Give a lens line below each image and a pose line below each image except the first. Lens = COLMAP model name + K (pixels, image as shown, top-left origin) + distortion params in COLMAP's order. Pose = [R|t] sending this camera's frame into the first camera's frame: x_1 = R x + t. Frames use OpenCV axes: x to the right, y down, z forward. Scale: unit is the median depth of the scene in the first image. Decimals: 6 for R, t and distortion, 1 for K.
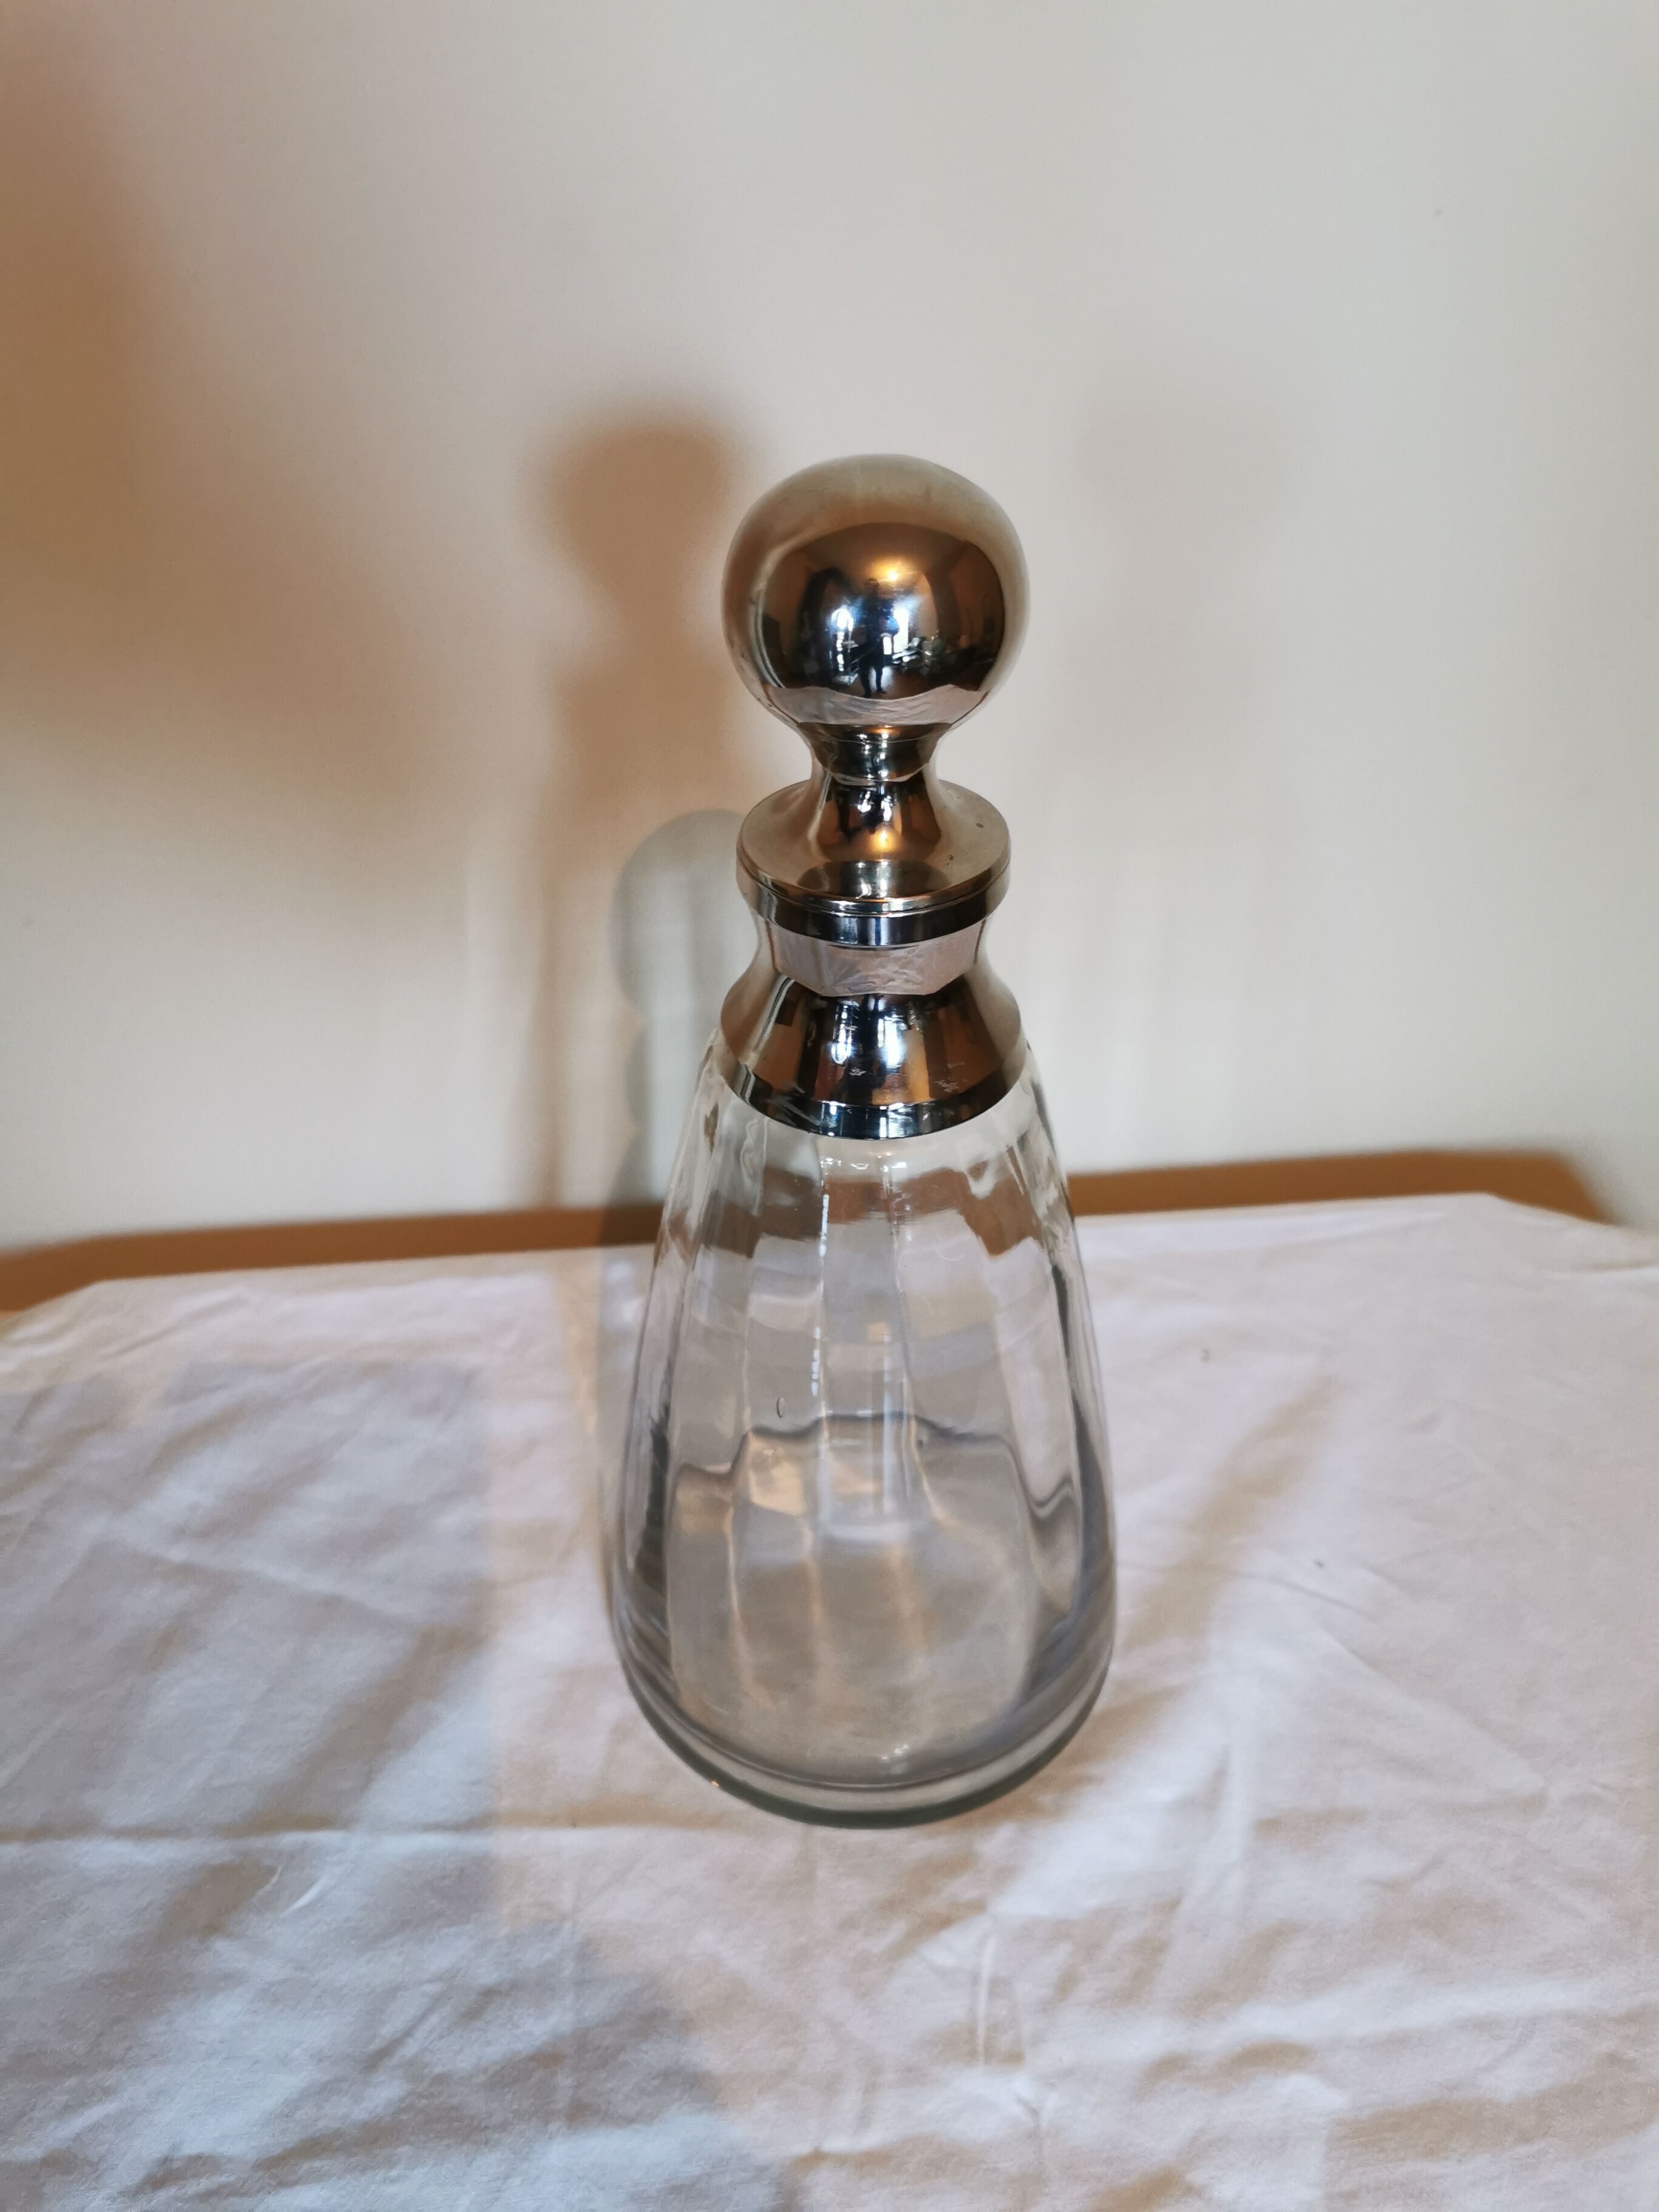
lens RADIAL K [[1679.8, 0, 819.0], [0, 1679.8, 1110.8], [0, 0, 1]] dist [0.023587, -0.044088]
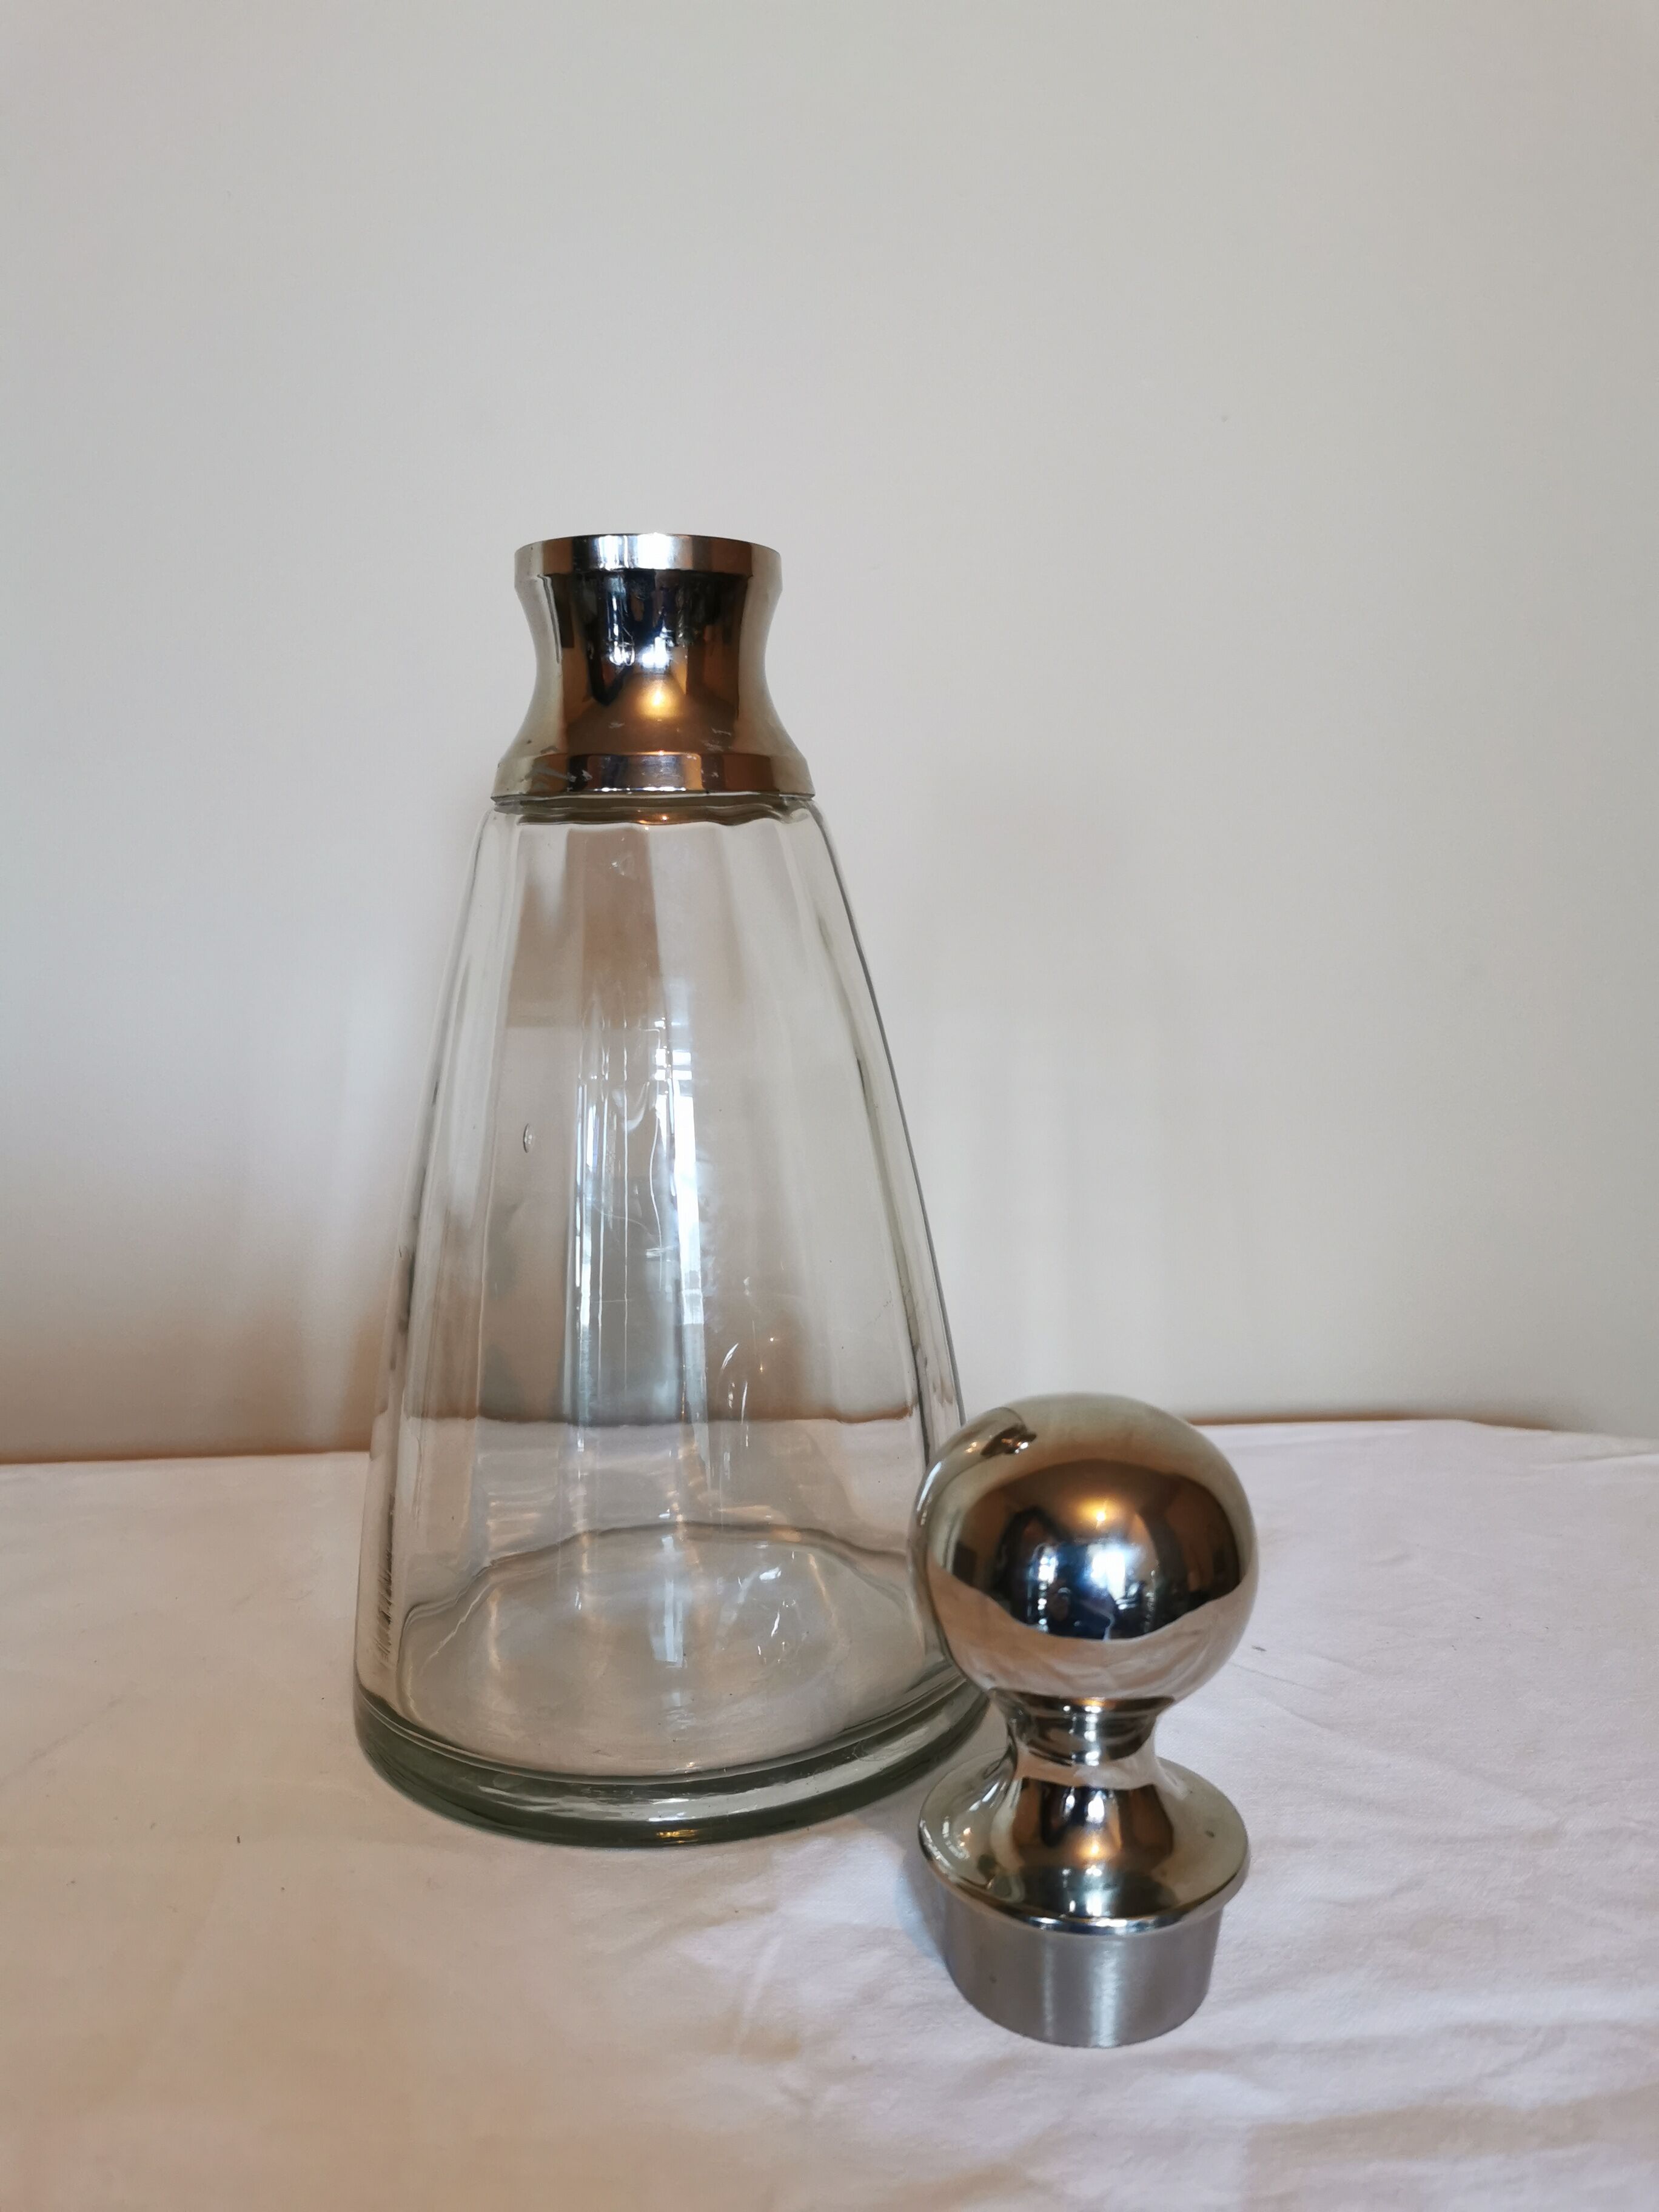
lens RADIAL K [[1679.8, 0, 835.6], [0, 1679.8, 1091.1], [0, 0, 1]] dist [0.023587, -0.044088]
pose [[0.999309, 0.001521, -0.037138, 0.158482], [-0.020535, 0.855418, -0.517531, 0.575763], [0.030981, 0.517936, 0.854858, 0.219569]]
